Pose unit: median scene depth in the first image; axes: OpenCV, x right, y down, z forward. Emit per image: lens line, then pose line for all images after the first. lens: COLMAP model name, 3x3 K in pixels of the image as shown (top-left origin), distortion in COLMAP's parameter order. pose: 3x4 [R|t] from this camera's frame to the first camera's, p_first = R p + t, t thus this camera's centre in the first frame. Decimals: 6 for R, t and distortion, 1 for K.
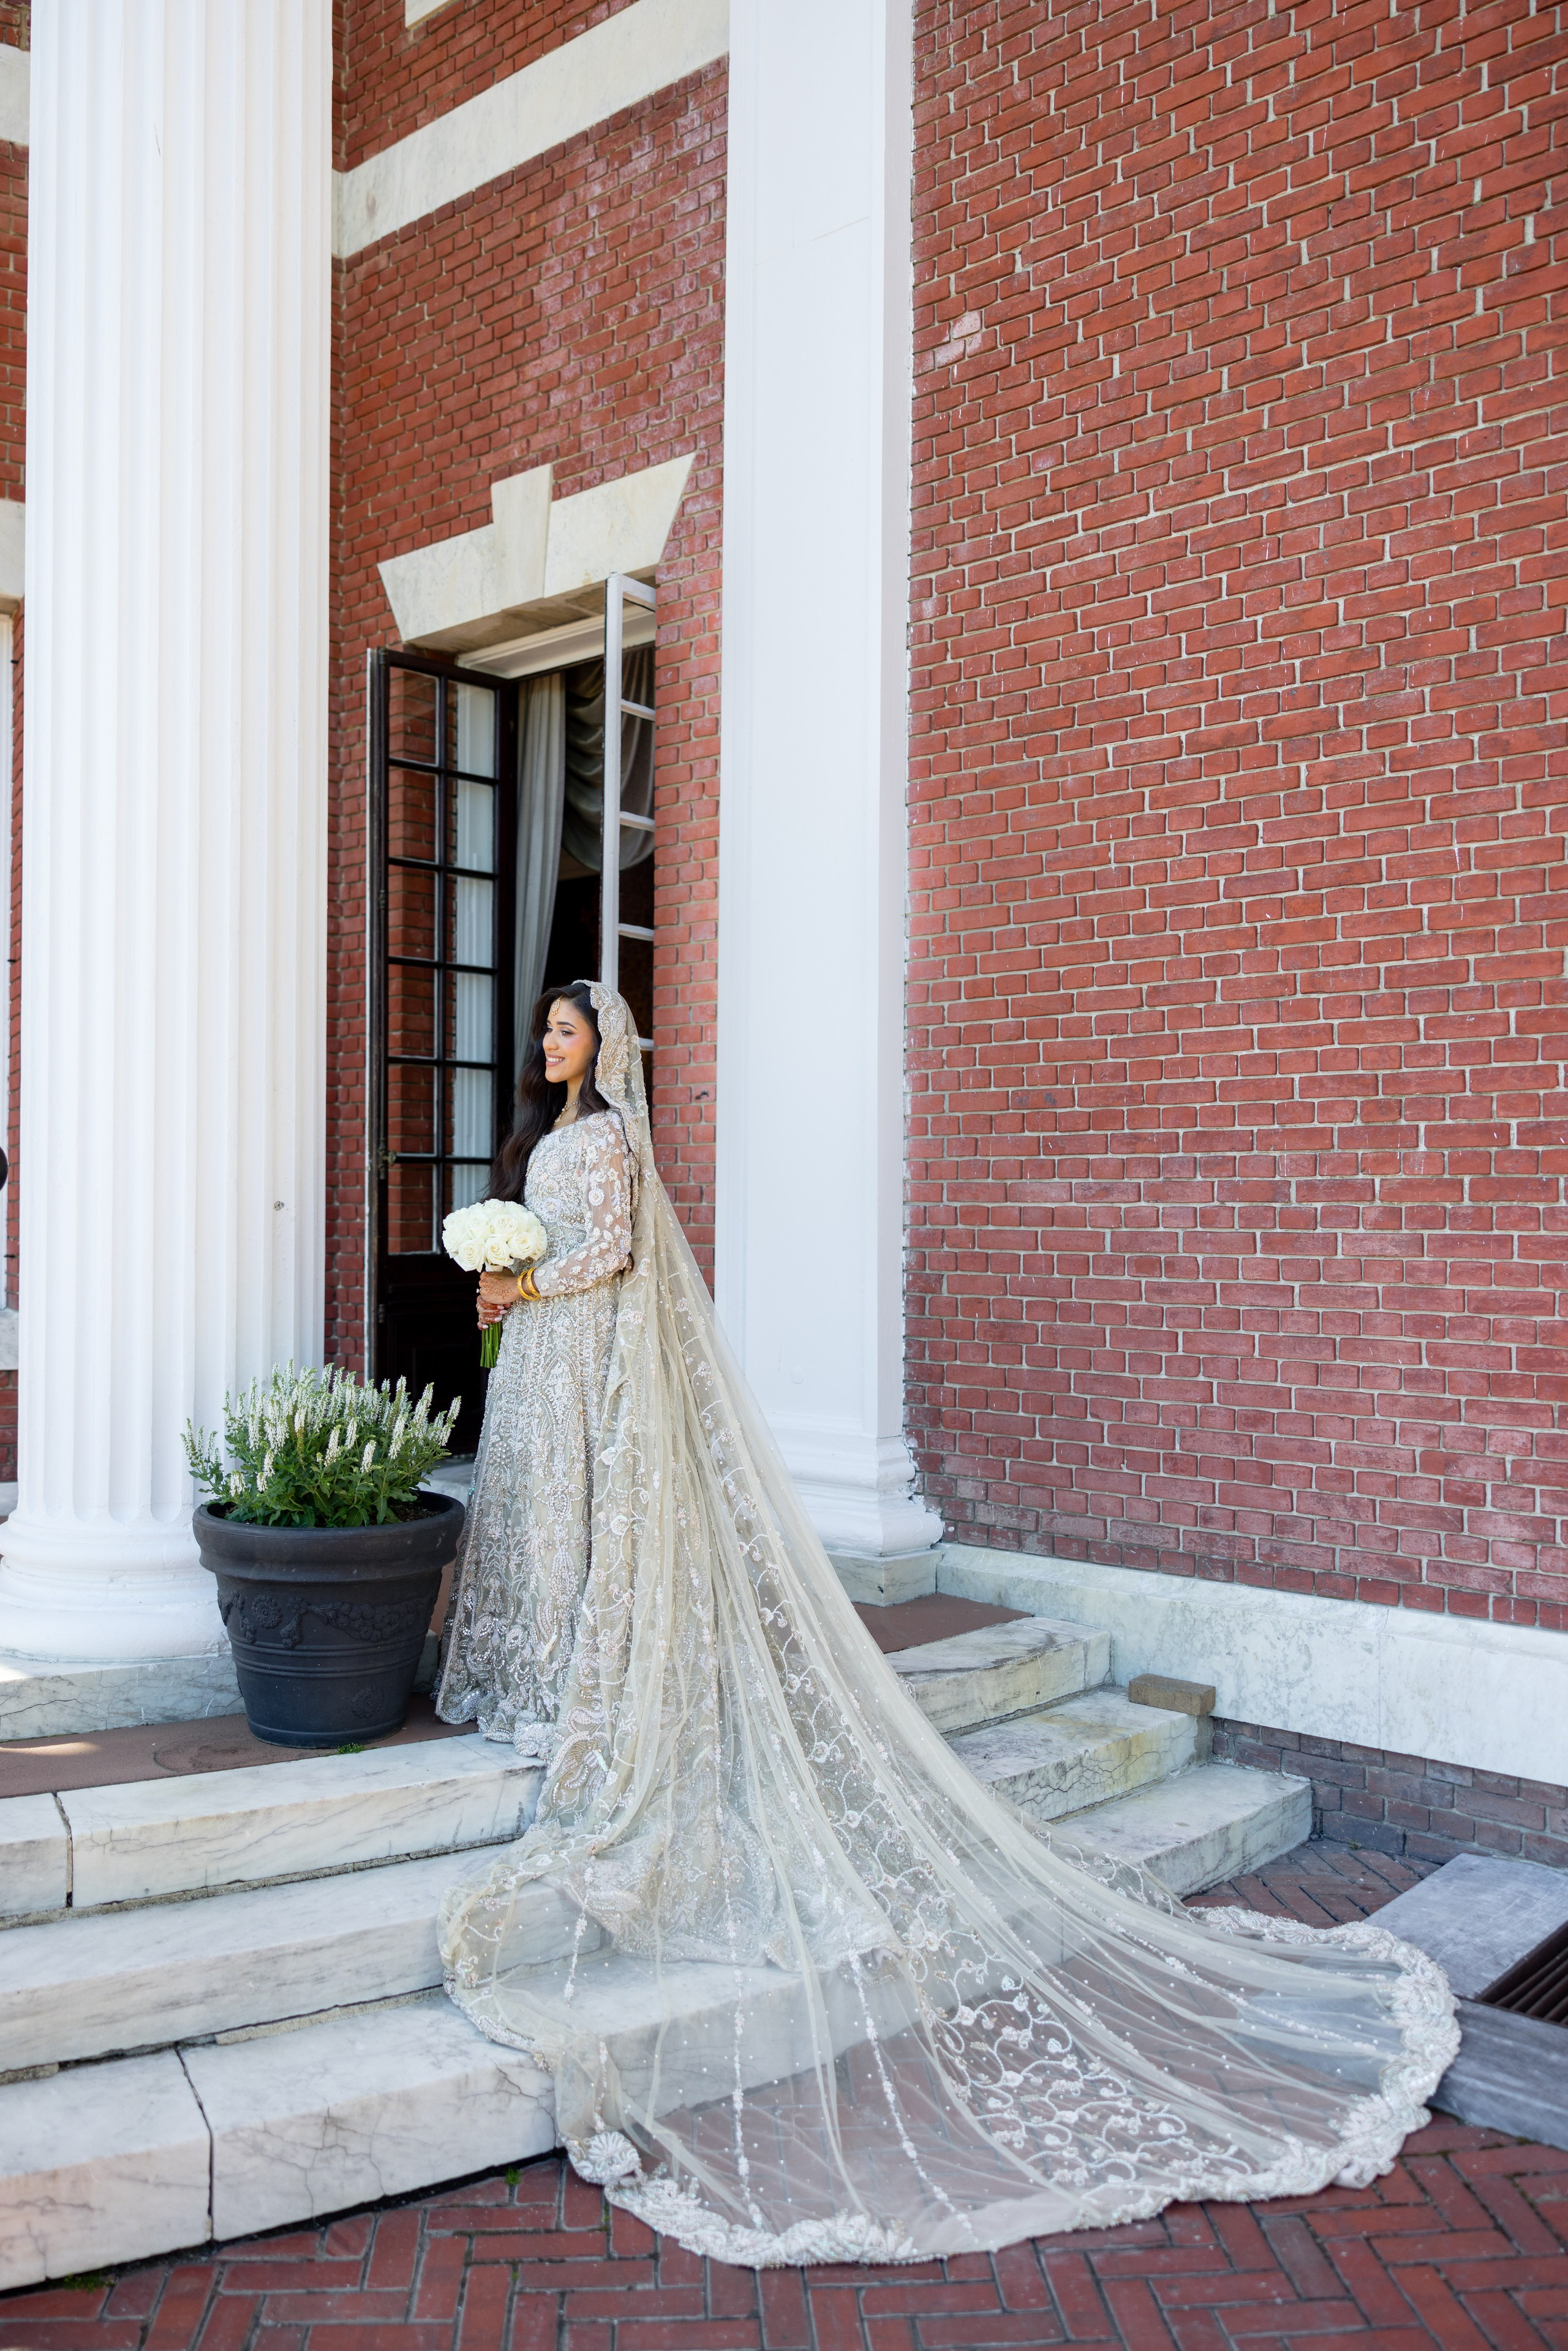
lens RADIAL K [[1874.1, 0, 784.0], [0, 1874.1, 1175.5], [0, 0, 1]] dist [0.016626, -0.008834]
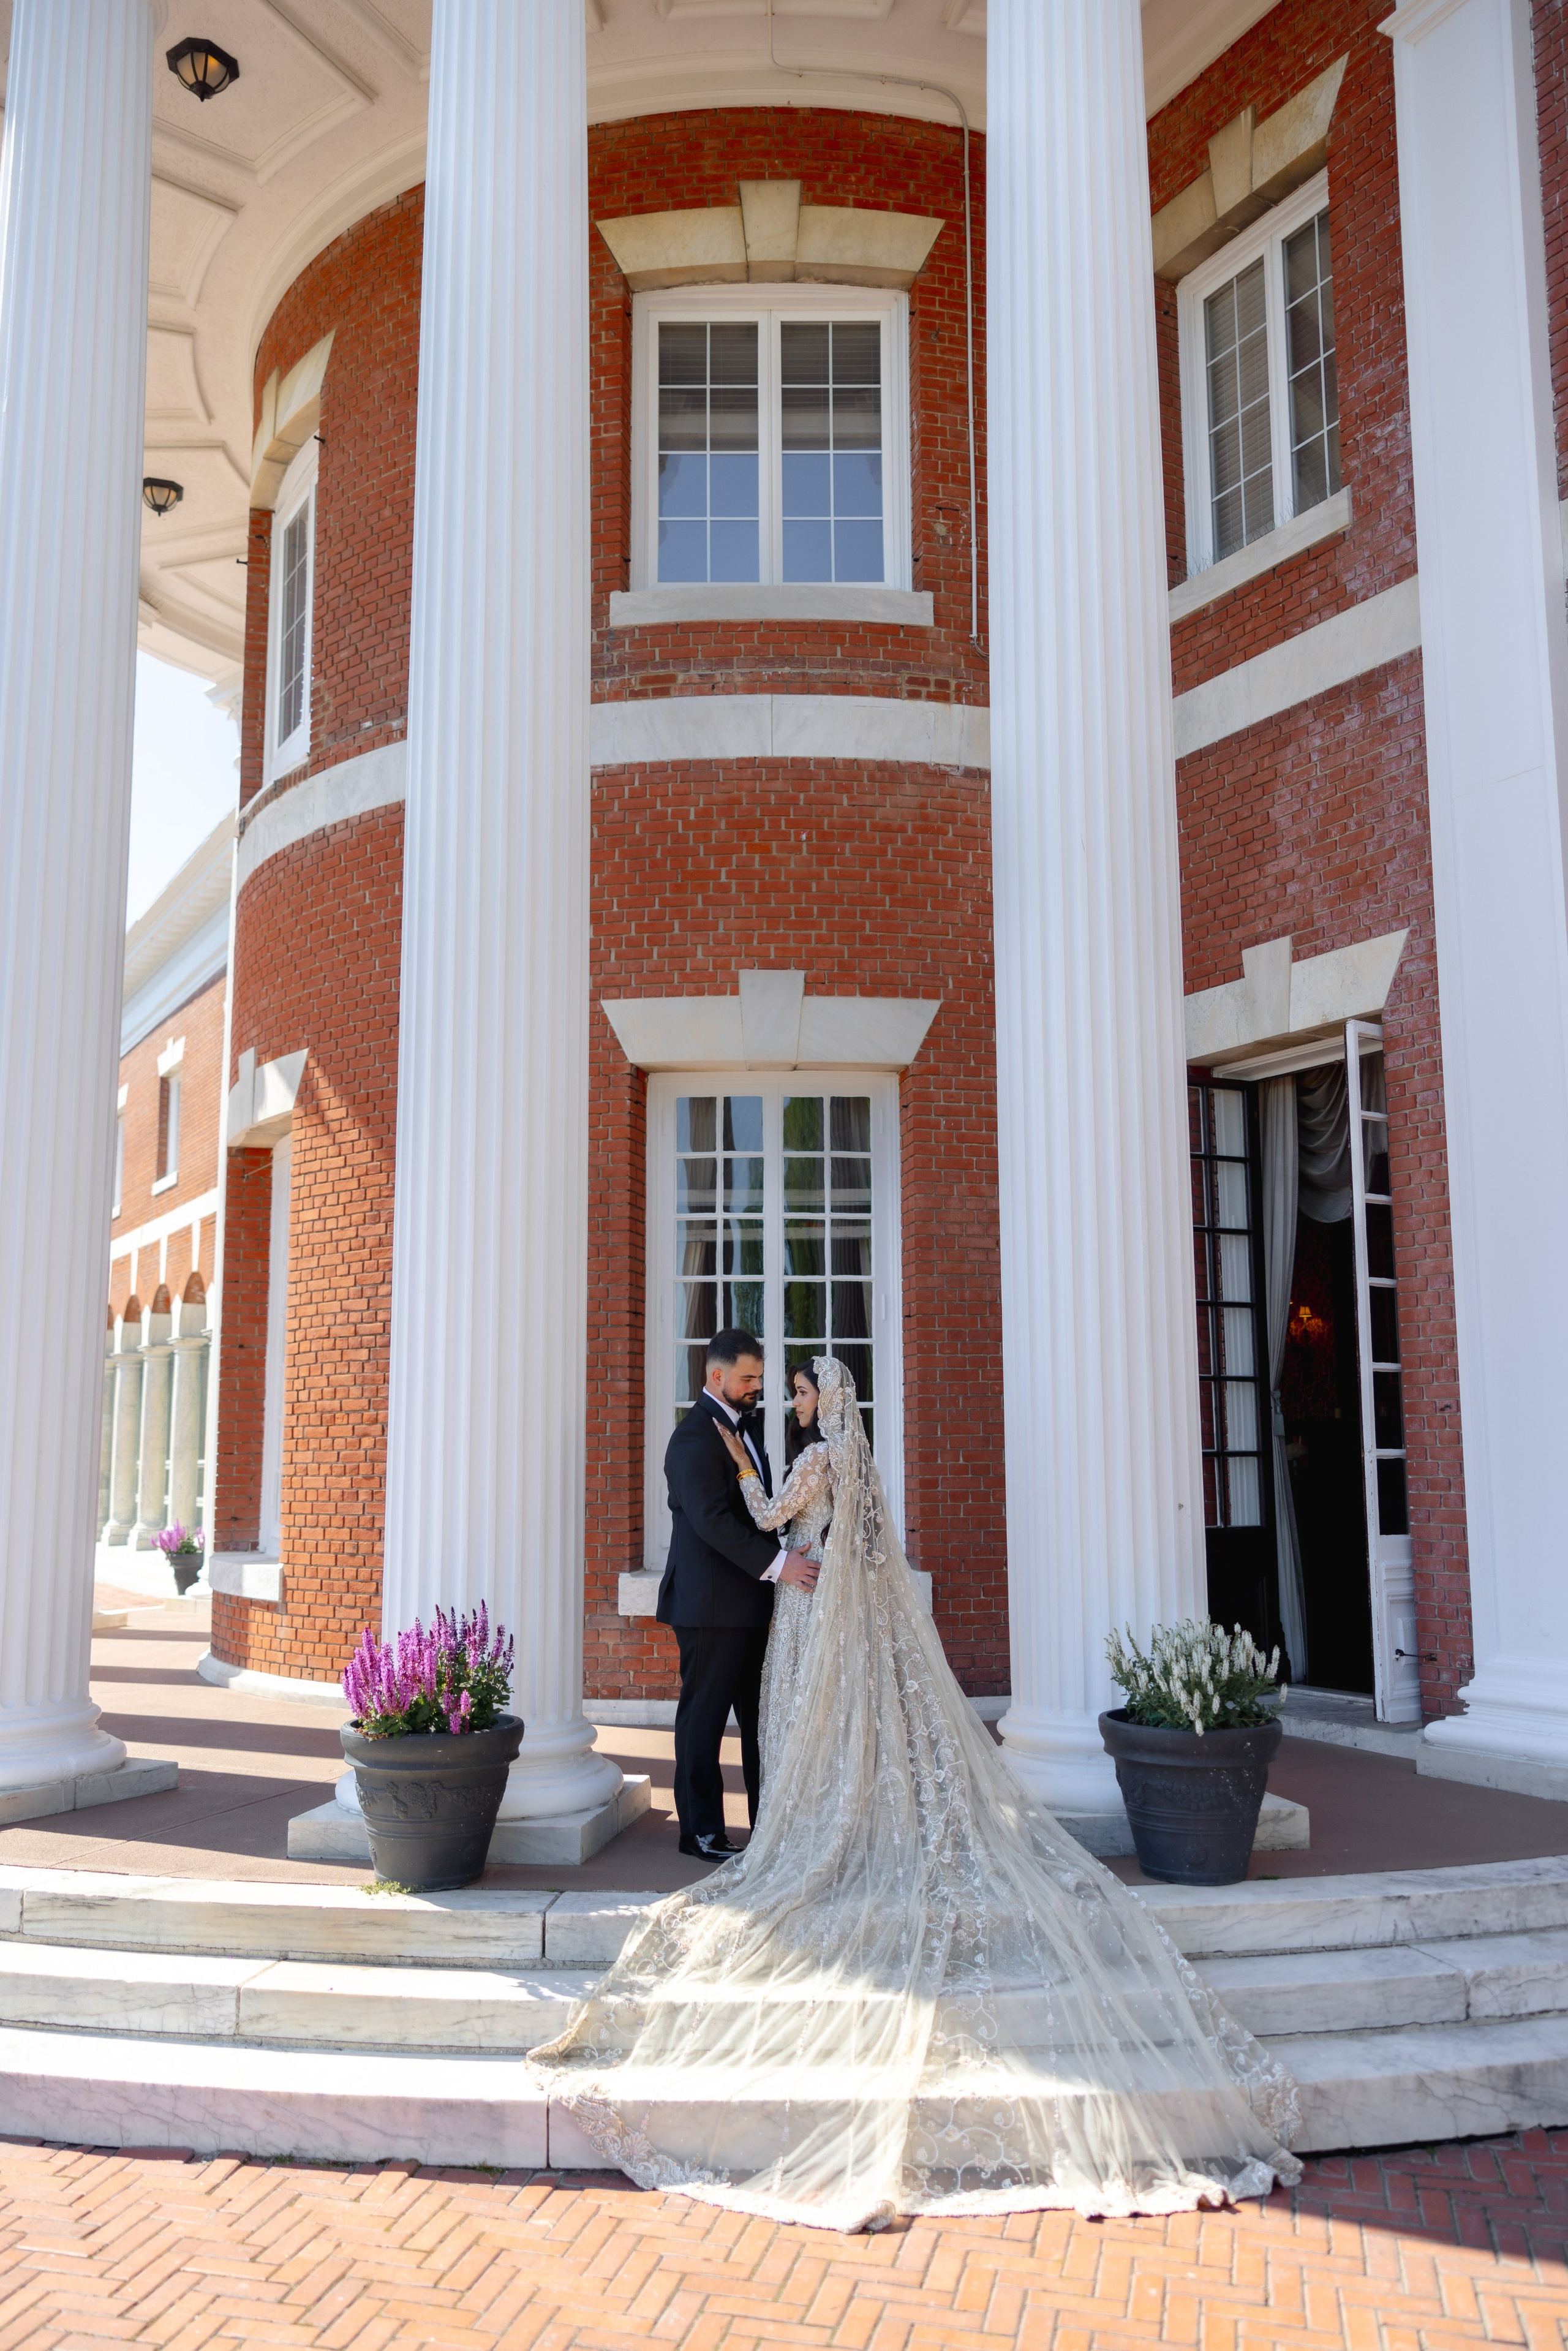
lens RADIAL K [[1874.1, 0, 784.0], [0, 1874.1, 1175.5], [0, 0, 1]] dist [0.016626, -0.008834]
pose [[0.948769, -0.058705, -0.310468, -0.062394], [0.017762, 0.990944, -0.133094, -0.035640], [0.315469, 0.120761, 0.941220, -0.376671]]
